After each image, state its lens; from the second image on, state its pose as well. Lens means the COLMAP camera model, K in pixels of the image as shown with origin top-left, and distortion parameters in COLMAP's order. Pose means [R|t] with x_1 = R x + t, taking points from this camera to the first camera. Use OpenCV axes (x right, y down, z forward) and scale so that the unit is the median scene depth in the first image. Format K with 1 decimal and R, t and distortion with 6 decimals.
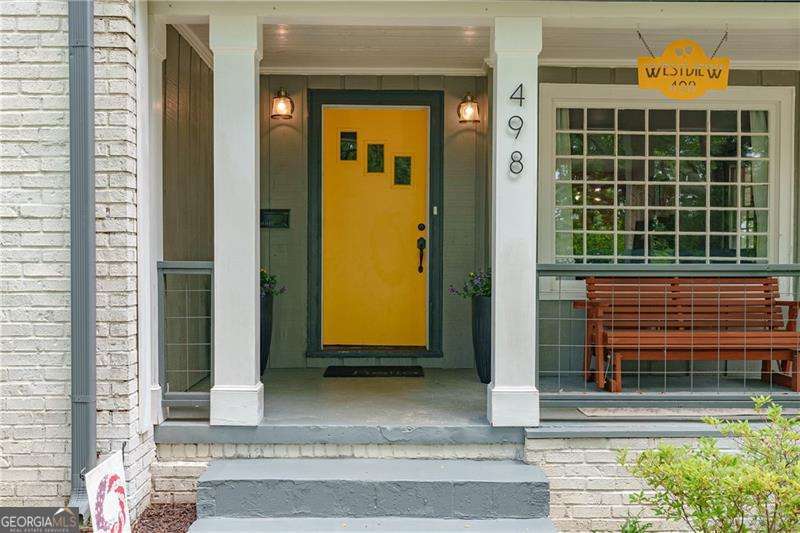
lens RADIAL K [[764.4, 0, 400.0], [0, 764.4, 266.5], [0, 0, 1]] dist [0.006977, -0.000435]
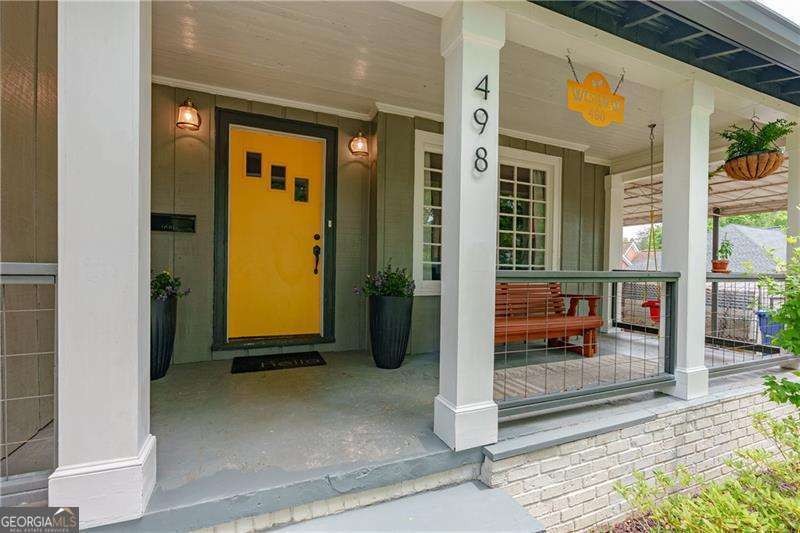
lens RADIAL K [[361.3, 0, 401.8], [0, 361.3, 271.0], [0, 0, 1]] dist [-0.010686, 0.000195]
pose [[0.927726, 0.007170, 0.373192, -0.068030], [-0.011490, 0.999890, 0.009353, -0.004413], [-0.373084, -0.012965, 0.927707, 0.448782]]
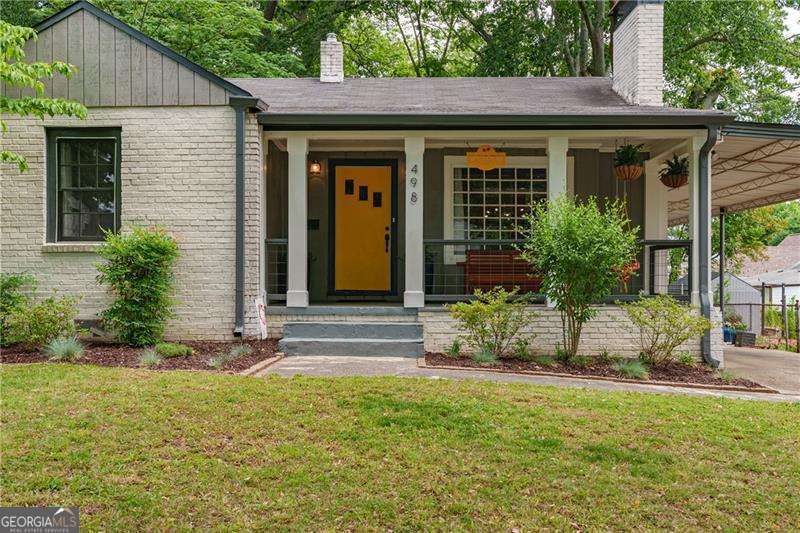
lens RADIAL K [[714.5, 0, 400.0], [0, 714.5, 266.5], [0, 0, 1]] dist [-0.004639, -0.000492]
pose [[0.999674, -0.002127, -0.025443, 0.116501], [0.001499, 0.999695, -0.024645, 0.096506], [0.025488, 0.024598, 0.999372, -0.874551]]
